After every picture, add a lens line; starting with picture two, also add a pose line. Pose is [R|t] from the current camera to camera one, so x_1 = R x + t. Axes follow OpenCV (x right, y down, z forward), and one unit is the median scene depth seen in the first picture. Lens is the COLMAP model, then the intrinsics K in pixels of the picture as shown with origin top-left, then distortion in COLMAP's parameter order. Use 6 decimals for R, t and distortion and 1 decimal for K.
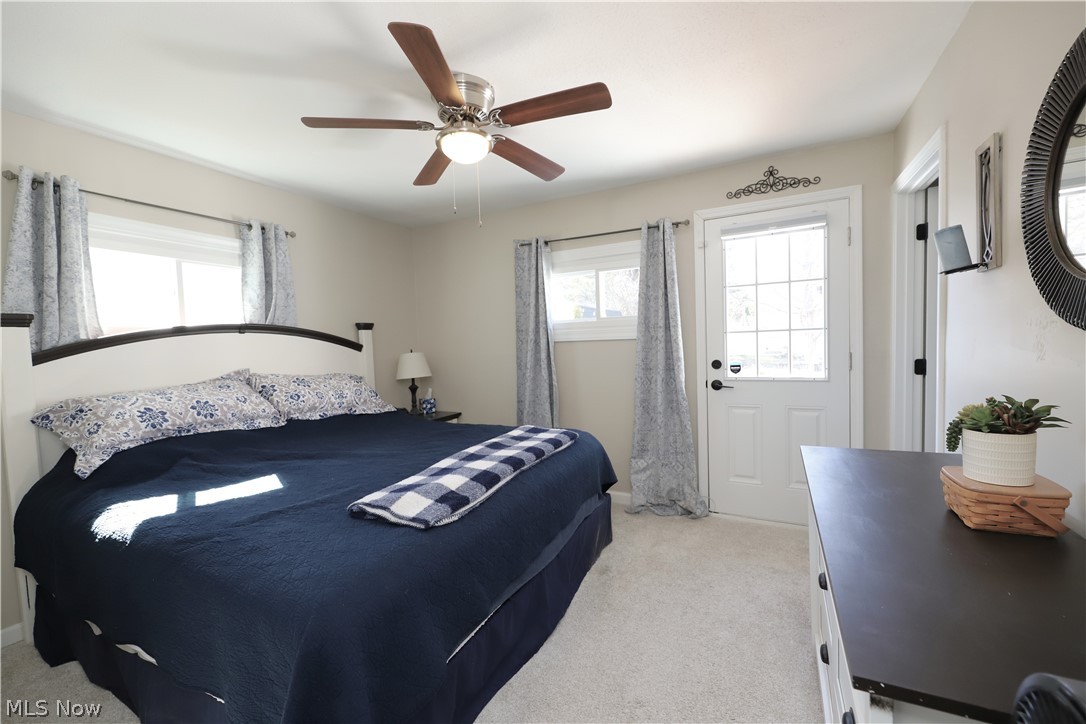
lens RADIAL K [[433.1, 0, 546.6], [0, 433.1, 361.9], [0, 0, 1]] dist [-0.002873, -0.001950]
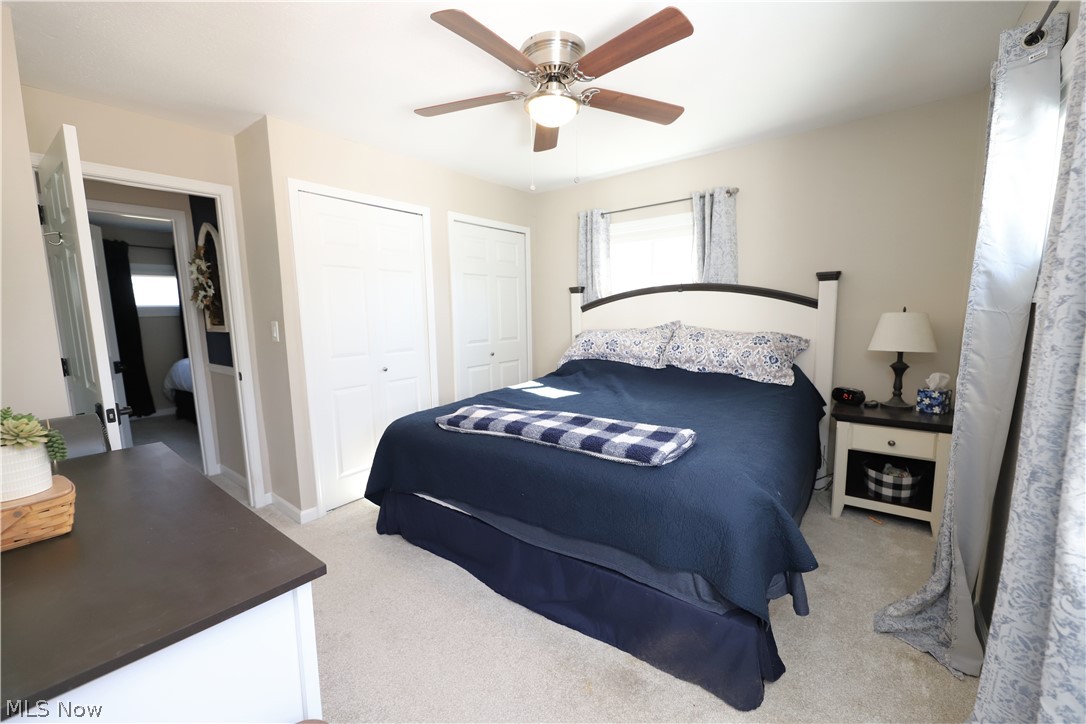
lens RADIAL K [[433.1, 0, 547.6], [0, 433.1, 366.5], [0, 0, 1]] dist [-0.002873, -0.001950]
pose [[-0.179931, 0.157813, -0.970938, 0.566966], [-0.022066, 0.986151, 0.164374, -0.047861], [0.983432, 0.051001, -0.173957, 0.804132]]
